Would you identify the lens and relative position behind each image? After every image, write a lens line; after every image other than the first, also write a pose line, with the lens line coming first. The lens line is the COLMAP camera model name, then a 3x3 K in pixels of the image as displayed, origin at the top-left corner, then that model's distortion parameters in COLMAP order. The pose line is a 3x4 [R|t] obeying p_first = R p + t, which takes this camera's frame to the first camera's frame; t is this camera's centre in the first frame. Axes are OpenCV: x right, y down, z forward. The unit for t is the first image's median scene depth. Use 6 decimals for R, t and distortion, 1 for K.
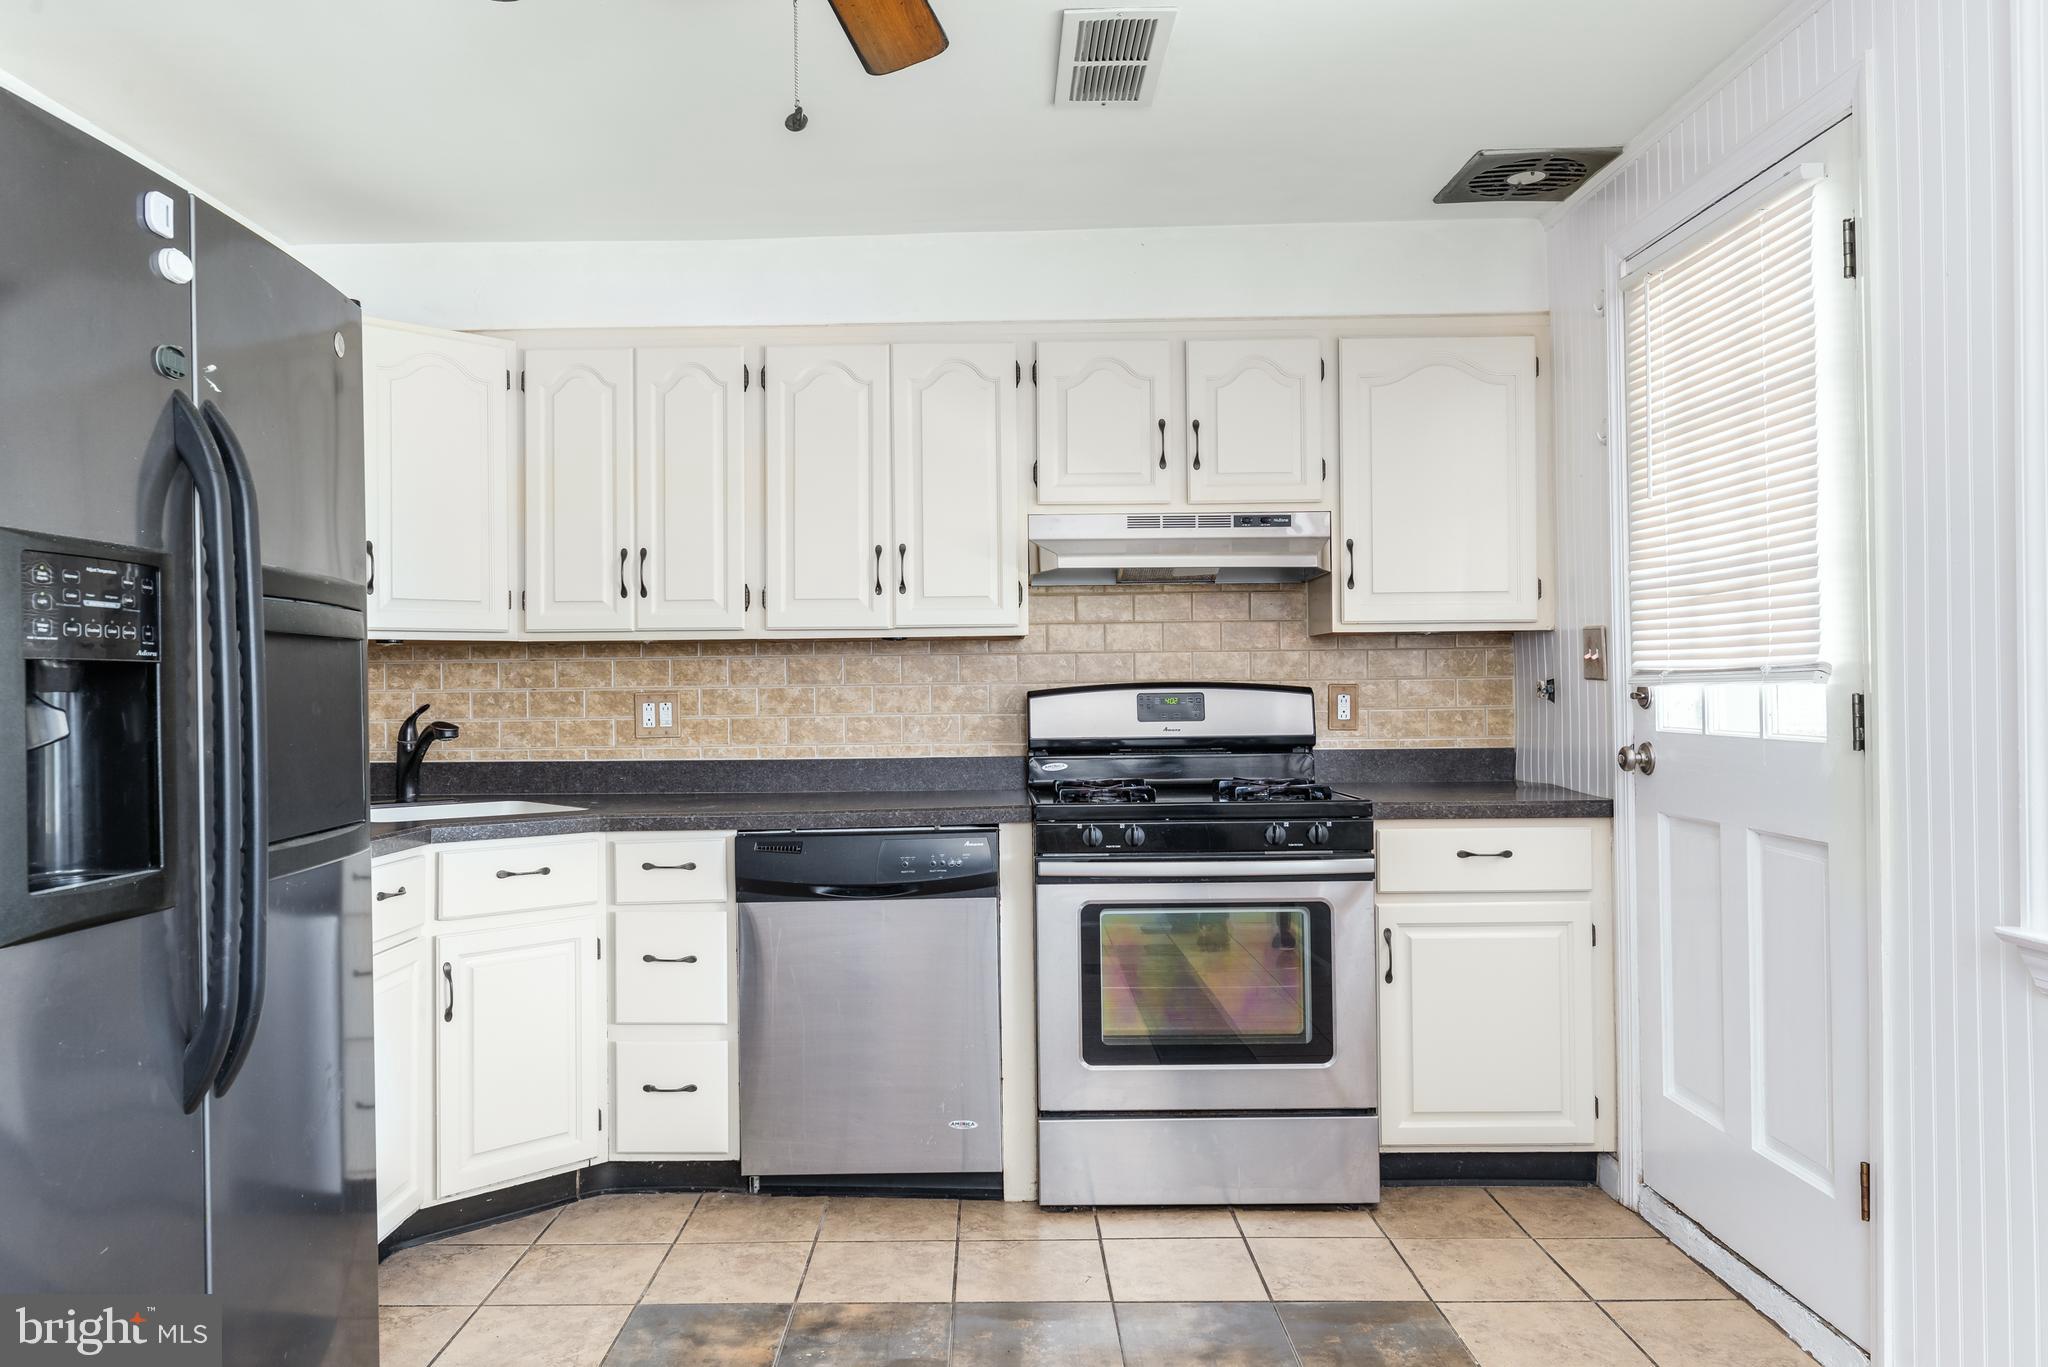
lens RADIAL K [[1415.2, 0, 970.8], [0, 1415.2, 676.0], [0, 0, 1]] dist [-0.000135, 0.002016]
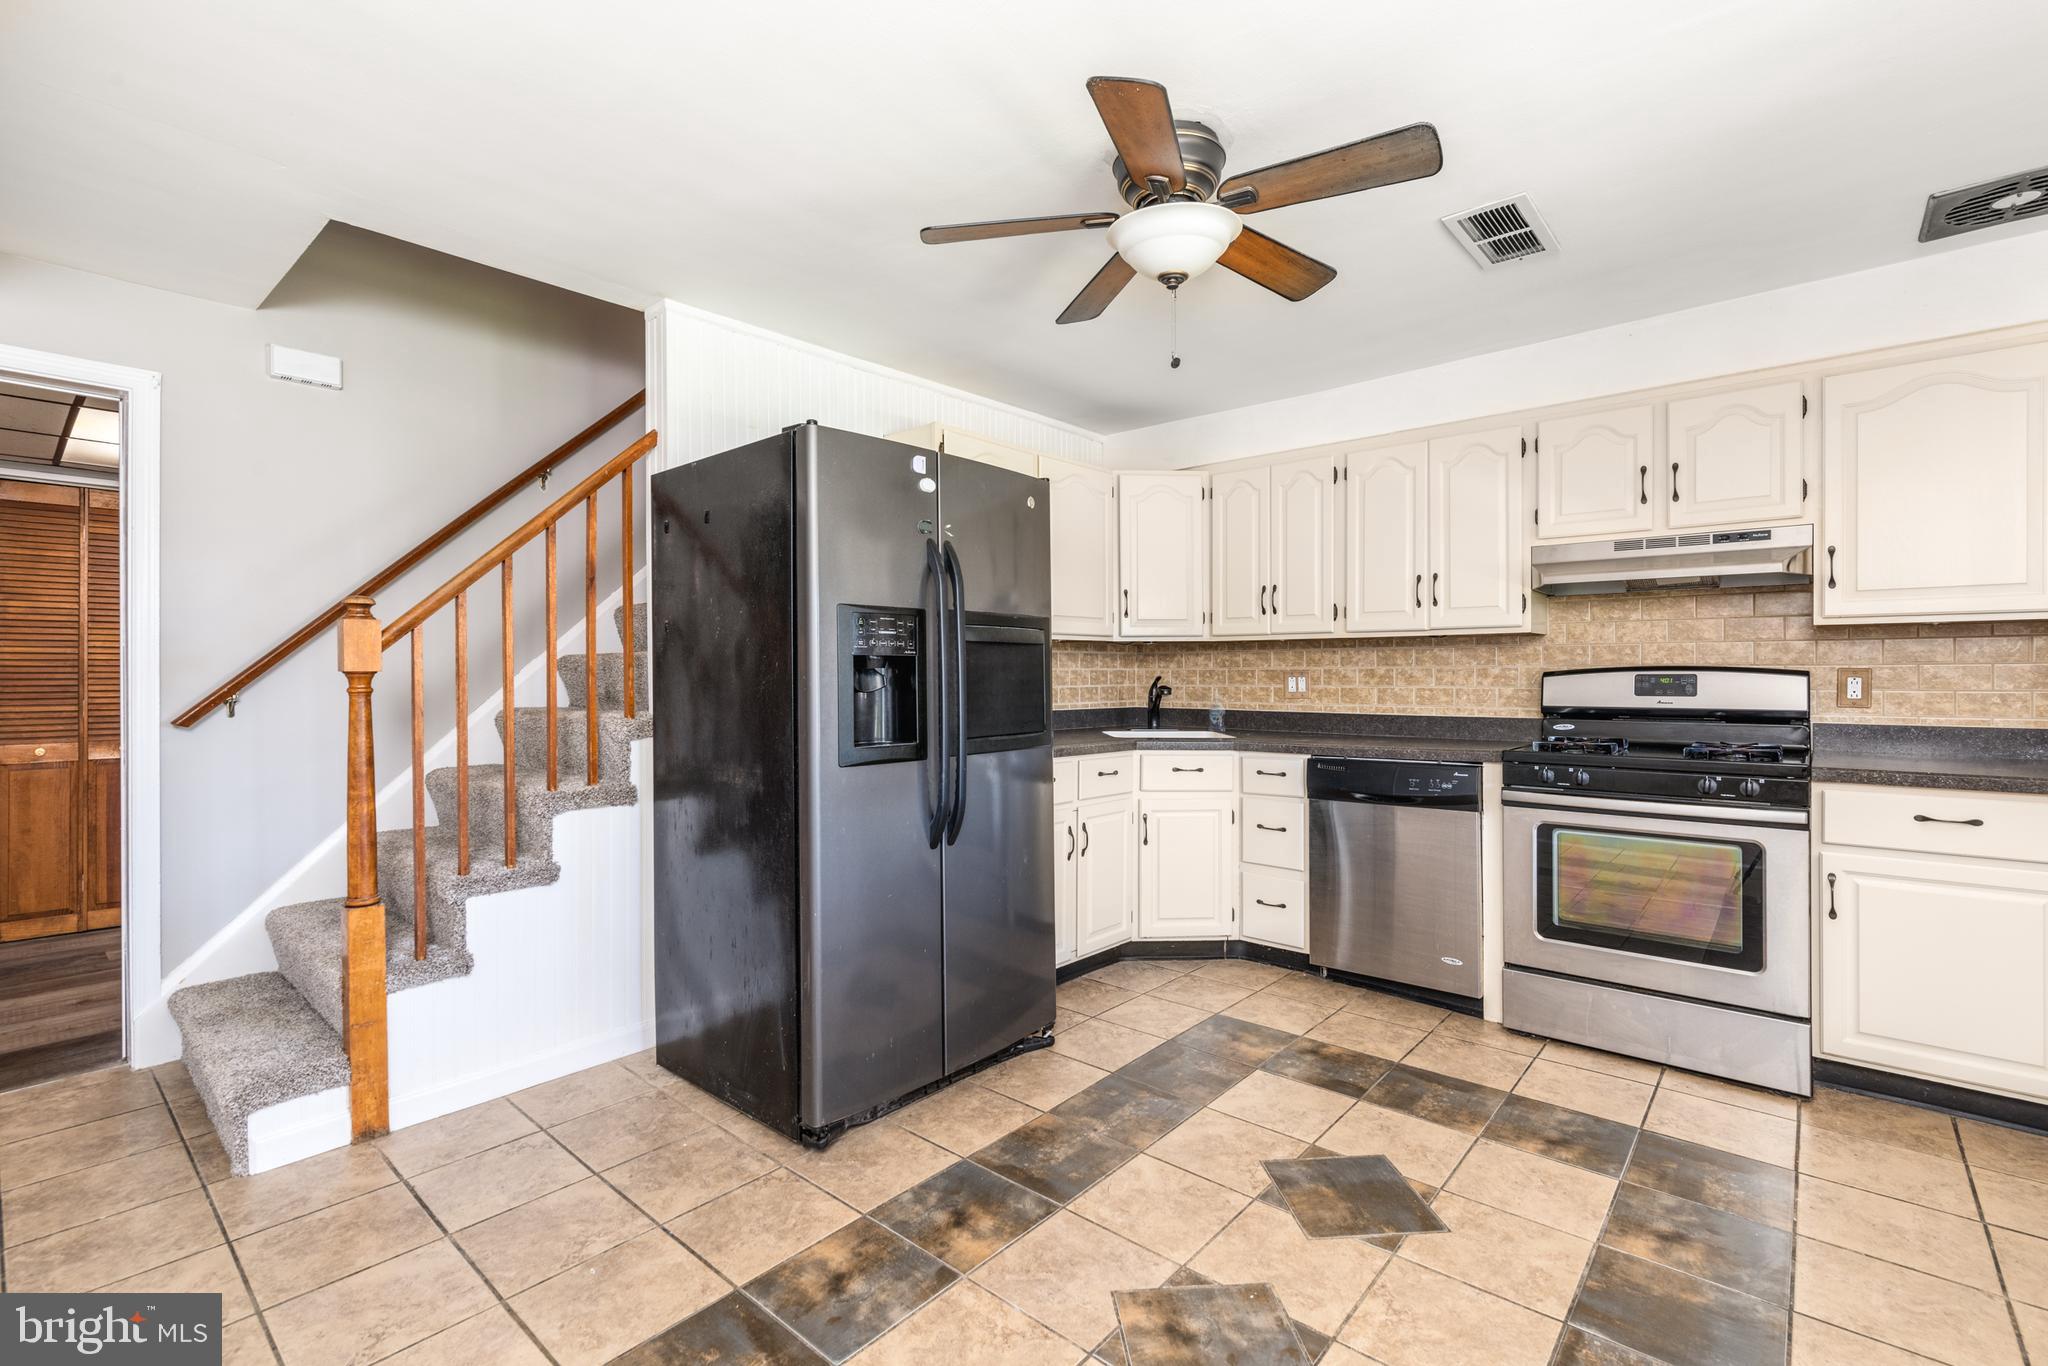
lens RADIAL K [[908.0, 0, 1015.9], [0, 908.0, 680.8], [0, 0, 1]] dist [0.002275, -0.000359]
pose [[0.765161, 0.015226, -0.643659, 0.254248], [-0.000260, 0.999728, 0.023340, -0.001645], [0.643839, -0.017691, 0.764956, -0.026909]]
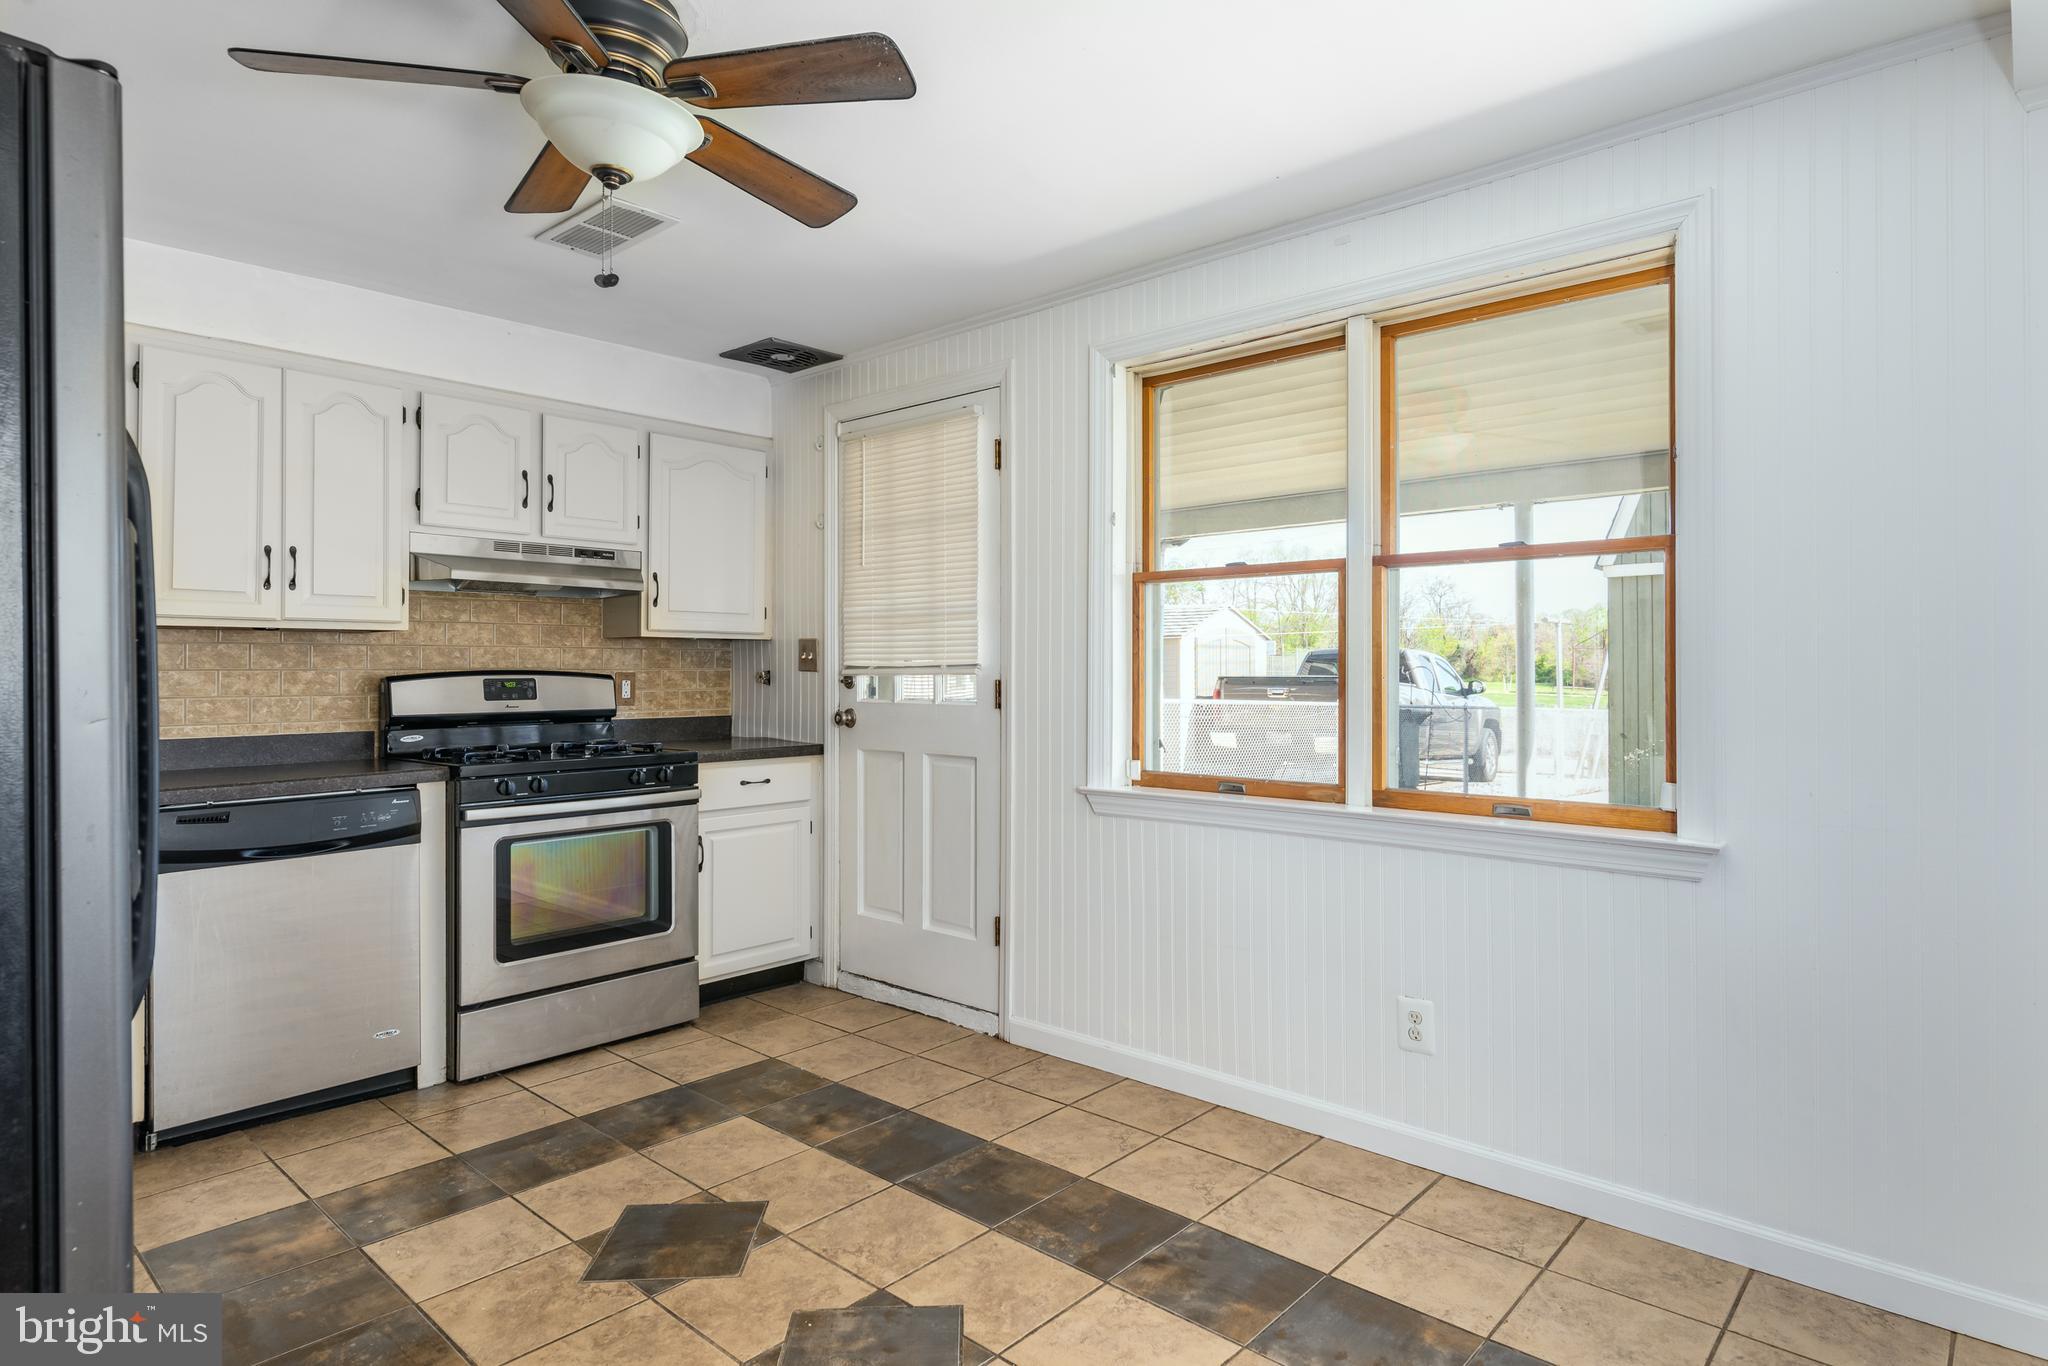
lens RADIAL K [[1127.4, 0, 1027.1], [0, 1127.4, 668.7], [0, 0, 1]] dist [-0.001822, 0.001040]
pose [[0.655160, 0.011284, 0.755406, -0.376094], [-0.011120, 0.999924, -0.005292, 0.003516], [-0.755409, -0.004933, 0.655235, -0.043686]]
